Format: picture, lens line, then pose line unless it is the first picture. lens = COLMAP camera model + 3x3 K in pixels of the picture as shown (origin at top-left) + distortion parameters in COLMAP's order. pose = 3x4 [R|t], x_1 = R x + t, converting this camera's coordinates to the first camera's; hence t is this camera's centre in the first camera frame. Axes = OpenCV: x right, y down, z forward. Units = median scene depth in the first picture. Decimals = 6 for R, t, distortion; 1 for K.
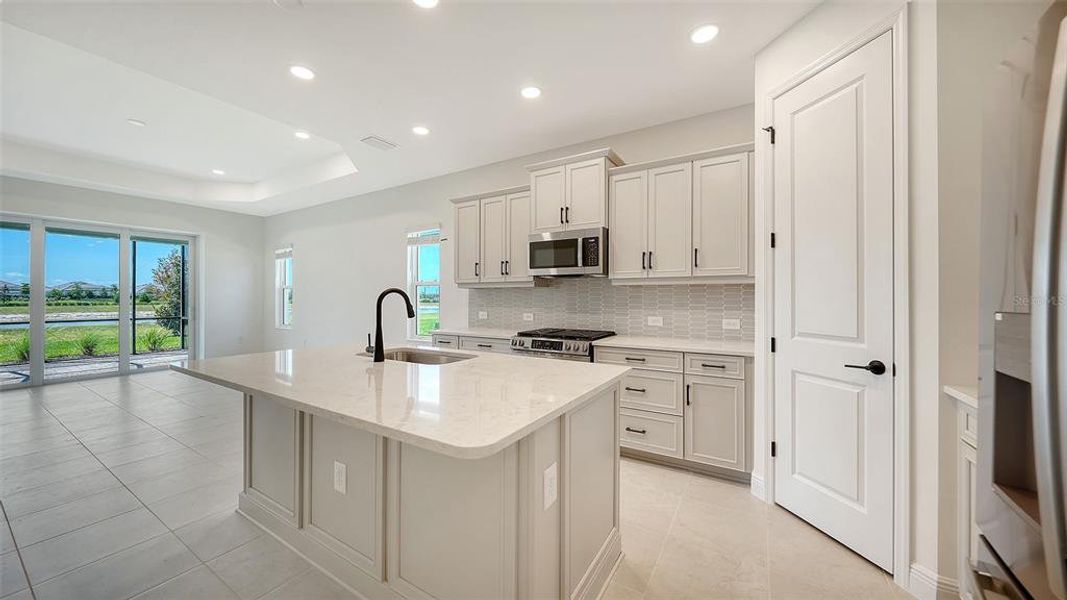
lens RADIAL K [[368.8, 0, 523.1], [0, 368.8, 300.2], [0, 0, 1]] dist [-0.001259, -0.000541]
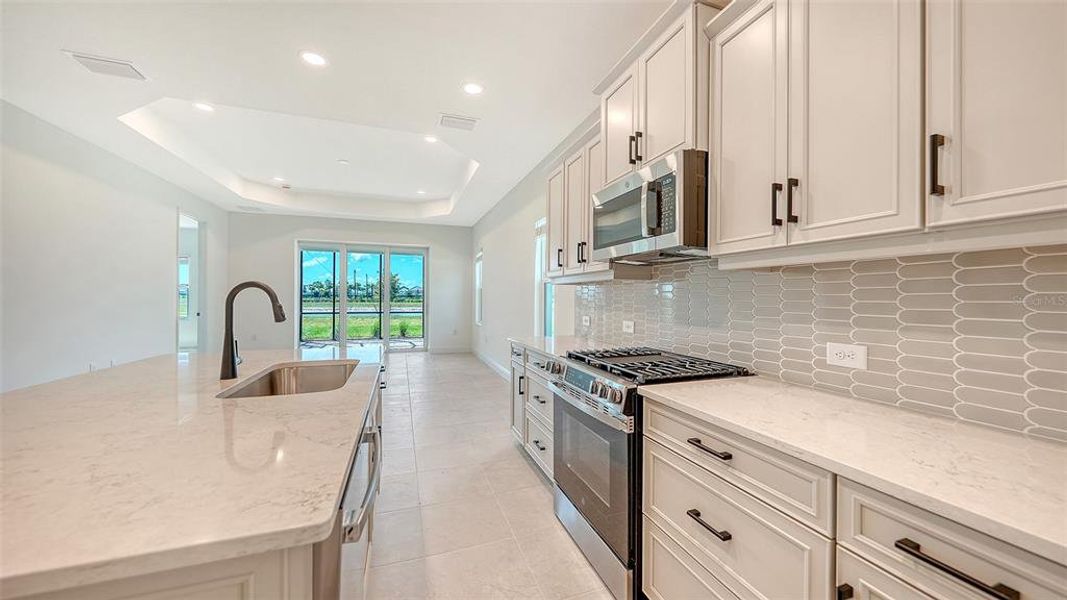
lens RADIAL K [[368.8, 0, 528.2], [0, 368.8, 297.0], [0, 0, 1]] dist [-0.001259, -0.000541]
pose [[0.784686, 0.002201, -0.619890, 0.374975], [-0.008286, 0.999942, -0.006938, -0.001121], [0.619838, 0.010581, 0.784658, 0.528428]]
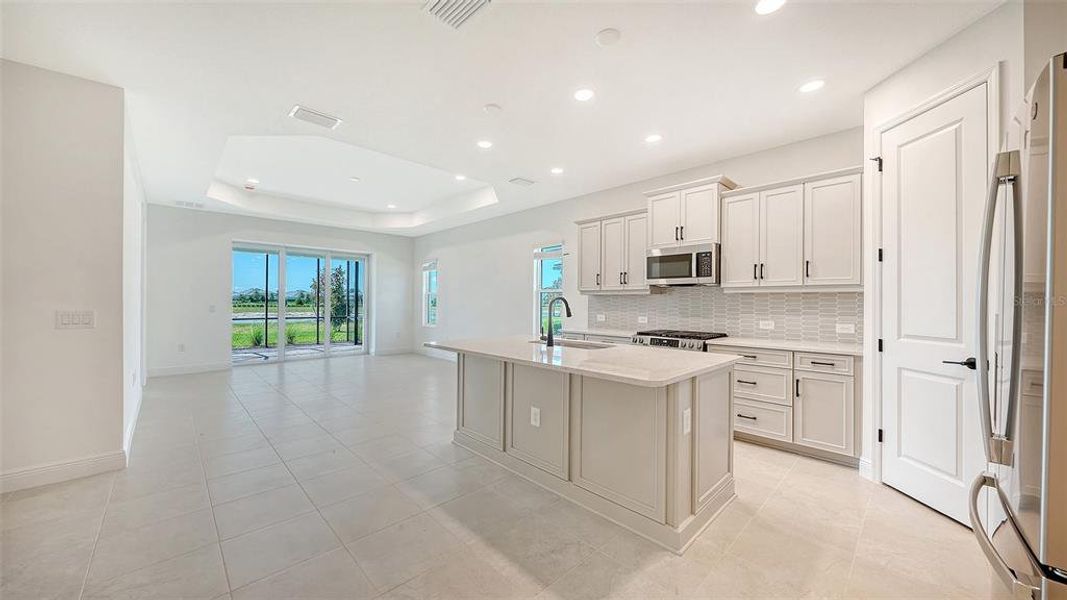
lens RADIAL K [[368.8, 0, 519.7], [0, 368.8, 302.8], [0, 0, 1]] dist [-0.001259, -0.000541]
pose [[0.967144, 0.005309, -0.254172, -0.090867], [-0.006997, 0.999959, -0.005736, 0.001484], [0.254131, 0.007326, 0.967142, -0.299749]]
